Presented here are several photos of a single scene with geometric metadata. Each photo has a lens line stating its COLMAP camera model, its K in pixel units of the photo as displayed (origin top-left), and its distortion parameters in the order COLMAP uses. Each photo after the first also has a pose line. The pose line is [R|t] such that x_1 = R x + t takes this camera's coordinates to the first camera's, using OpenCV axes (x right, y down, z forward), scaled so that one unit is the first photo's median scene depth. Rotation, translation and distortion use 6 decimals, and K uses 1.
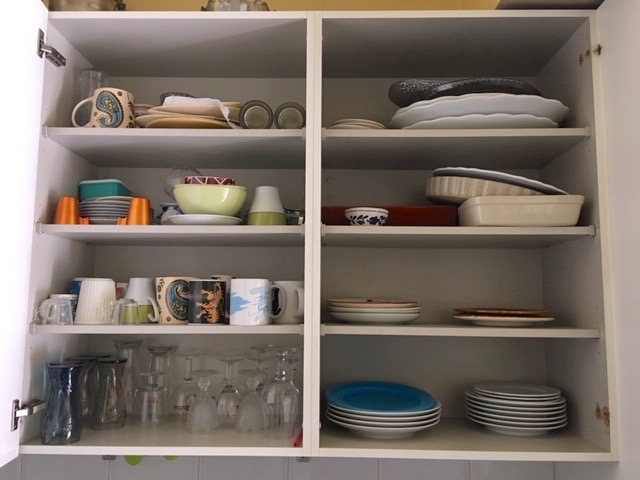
lens RADIAL K [[540.9, 0, 320.0], [0, 540.9, 240.0], [0, 0, 1]] dist [0.103850, -0.184539]
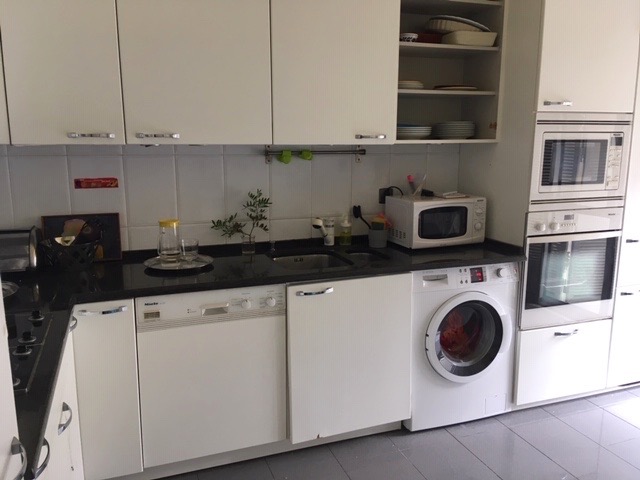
lens RADIAL K [[540.9, 0, 320.0], [0, 540.9, 240.0], [0, 0, 1]] dist [0.103850, -0.184539]
pose [[0.929737, -0.074504, 0.360607, -1.150515], [-0.037514, 0.955055, 0.294044, 0.104248], [-0.366308, -0.286912, 0.885156, -1.073921]]
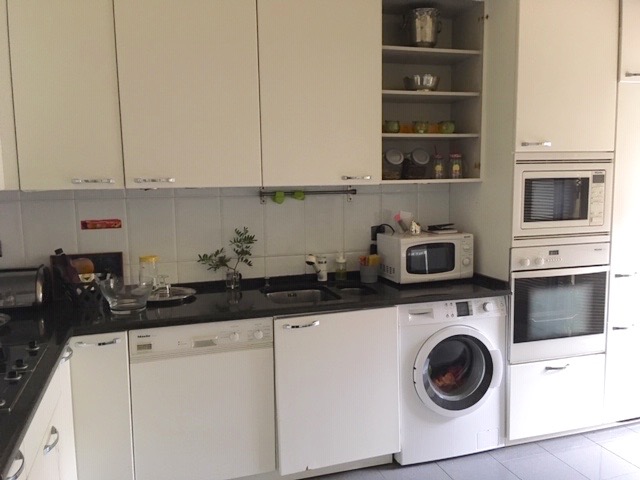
lens RADIAL K [[539.7, 0, 320.0], [0, 539.7, 240.0], [0, 0, 1]] dist [0.090665, -0.138206]
pose [[0.945833, -0.057240, 0.319568, -1.041134], [-0.017510, 0.973907, 0.226270, 0.081135], [-0.324181, -0.219609, 0.920151, -1.228988]]
